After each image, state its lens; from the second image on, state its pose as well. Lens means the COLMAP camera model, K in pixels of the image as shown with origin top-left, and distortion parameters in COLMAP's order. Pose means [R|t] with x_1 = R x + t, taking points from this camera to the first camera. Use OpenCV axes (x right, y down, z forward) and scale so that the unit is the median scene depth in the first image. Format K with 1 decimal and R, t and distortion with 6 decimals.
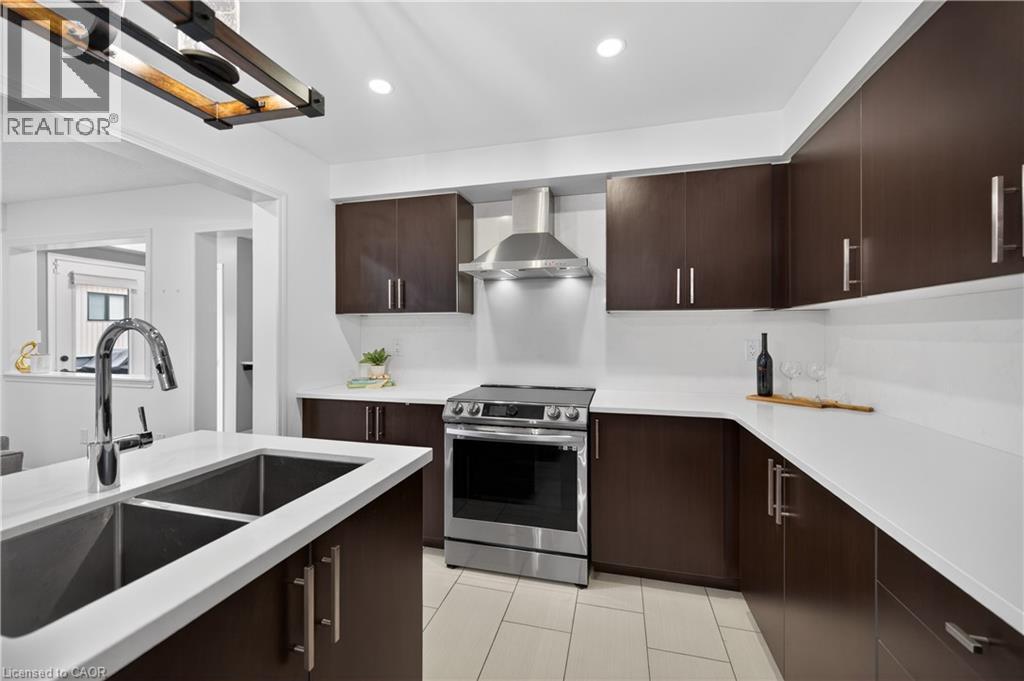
lens RADIAL K [[414.5, 0, 503.8], [0, 414.5, 335.8], [0, 0, 1]] dist [0.014592, -0.000473]
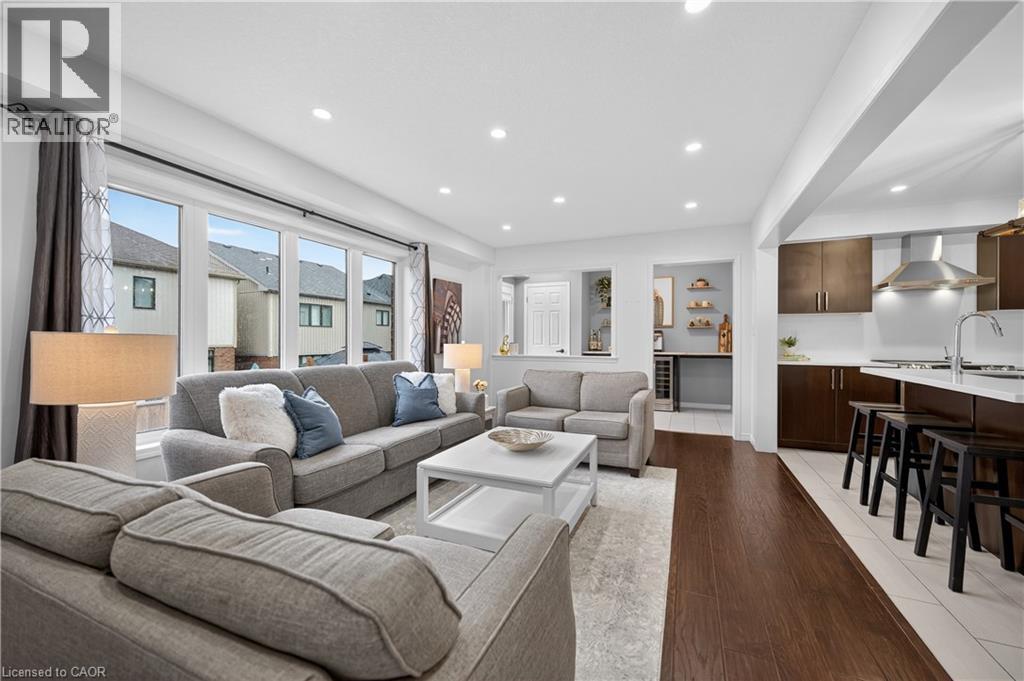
lens RADIAL K [[414.5, 0, 513.5], [0, 414.5, 339.0], [0, 0, 1]] dist [0.014592, -0.000473]
pose [[0.993134, -0.000807, -0.116975, -1.326315], [-0.000040, 0.999974, -0.007234, 0.058508], [0.116978, 0.007189, 0.993108, -0.771050]]
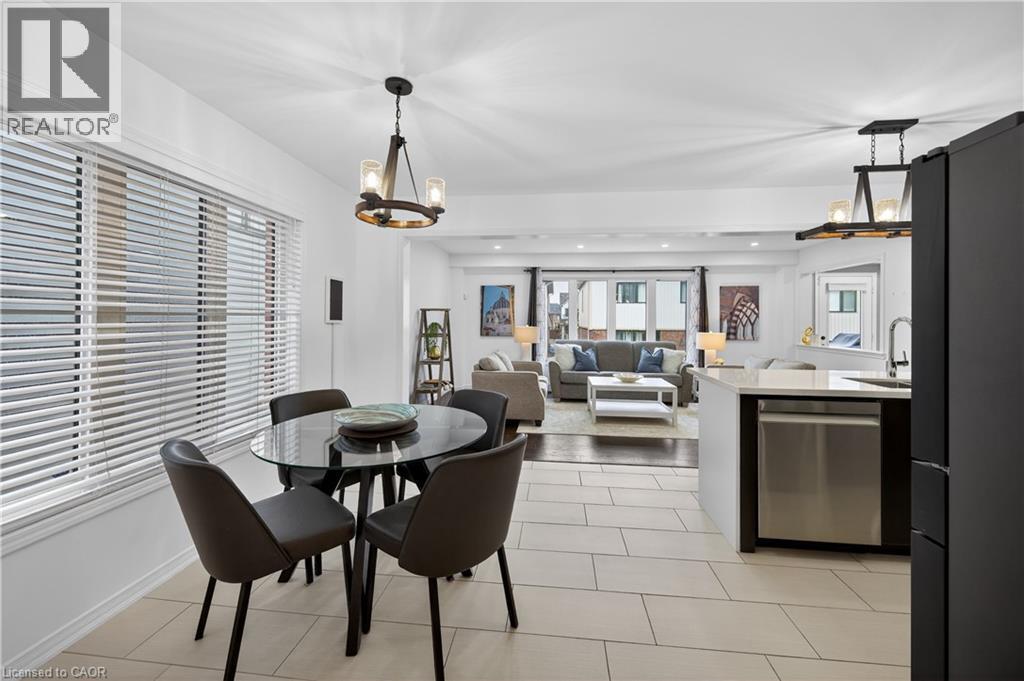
lens RADIAL K [[414.5, 0, 506.2], [0, 414.5, 308.5], [0, 0, 1]] dist [0.014592, -0.000473]
pose [[0.169825, -0.027265, -0.985097, 0.511545], [-0.011505, 0.999494, -0.029647, 0.005237], [0.985407, 0.016369, 0.169426, -0.744392]]
